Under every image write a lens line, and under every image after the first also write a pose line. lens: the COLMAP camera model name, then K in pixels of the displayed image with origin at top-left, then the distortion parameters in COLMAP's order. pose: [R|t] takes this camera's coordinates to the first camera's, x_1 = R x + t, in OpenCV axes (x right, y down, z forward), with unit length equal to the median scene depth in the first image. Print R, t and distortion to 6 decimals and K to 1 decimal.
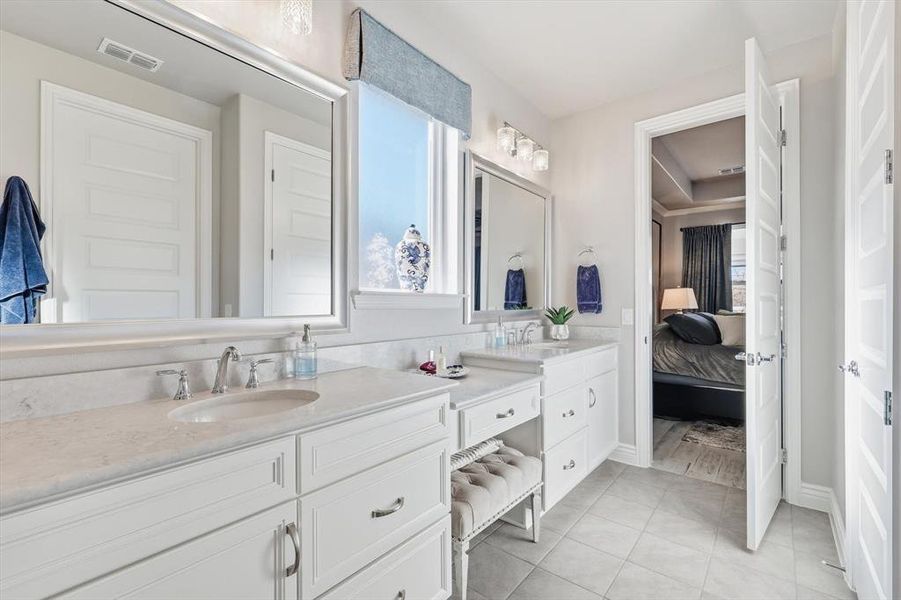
lens RADIAL K [[398.7, 0, 453.1], [0, 398.7, 301.7], [0, 0, 1]] dist [0.003915, -0.000502]
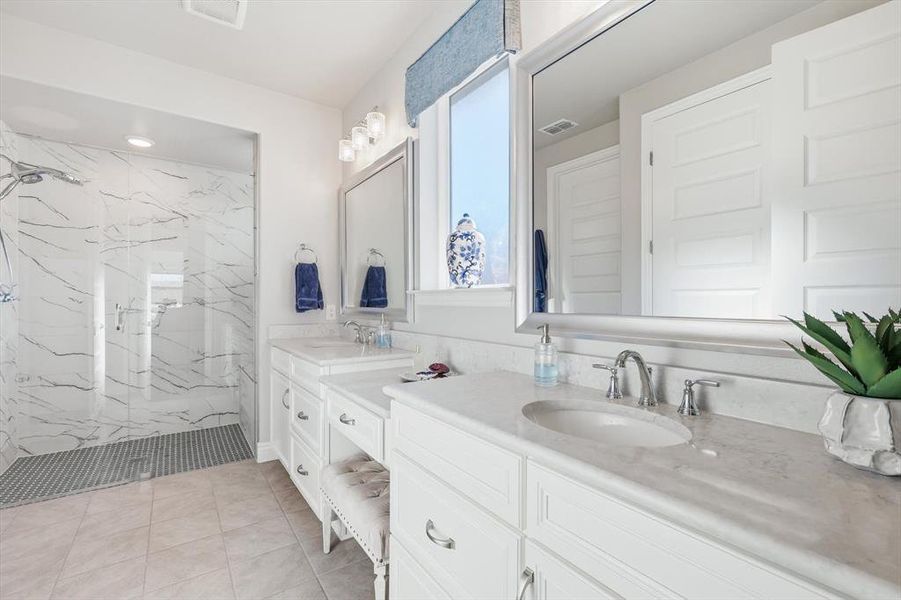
lens RADIAL K [[398.7, 0, 452.9], [0, 398.7, 302.2], [0, 0, 1]] dist [0.003915, -0.000502]
pose [[-0.248080, 0.000193, -0.968740, 0.641424], [0.002261, 0.999997, -0.000379, 0.005876], [0.968737, -0.002284, -0.248079, 0.965109]]
